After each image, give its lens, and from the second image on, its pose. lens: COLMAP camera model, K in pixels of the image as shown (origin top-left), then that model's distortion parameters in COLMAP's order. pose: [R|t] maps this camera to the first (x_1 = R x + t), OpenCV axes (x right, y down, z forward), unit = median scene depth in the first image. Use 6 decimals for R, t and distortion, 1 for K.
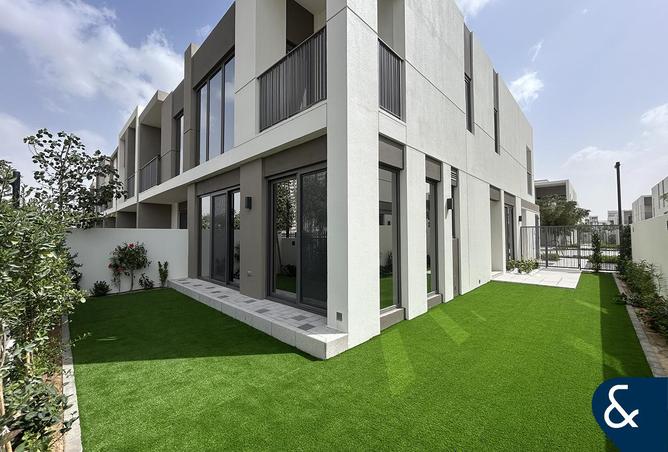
lens RADIAL K [[270.2, 0, 334.4], [0, 270.2, 226.8], [0, 0, 1]] dist [0.001147, 0.000774]
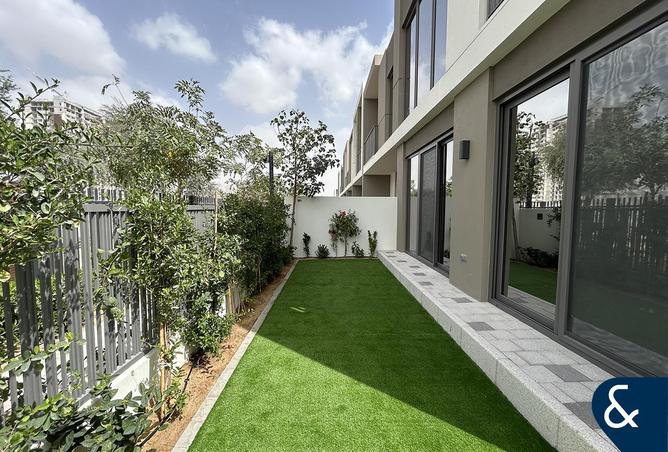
lens RADIAL K [[270.2, 0, 332.8], [0, 270.2, 223.9], [0, 0, 1]] dist [0.001147, 0.000774]
pose [[0.702299, 0.049848, -0.710135, -0.059527], [0.014214, 0.996365, 0.083997, 0.024630], [0.711741, -0.069085, 0.699037, 0.262076]]
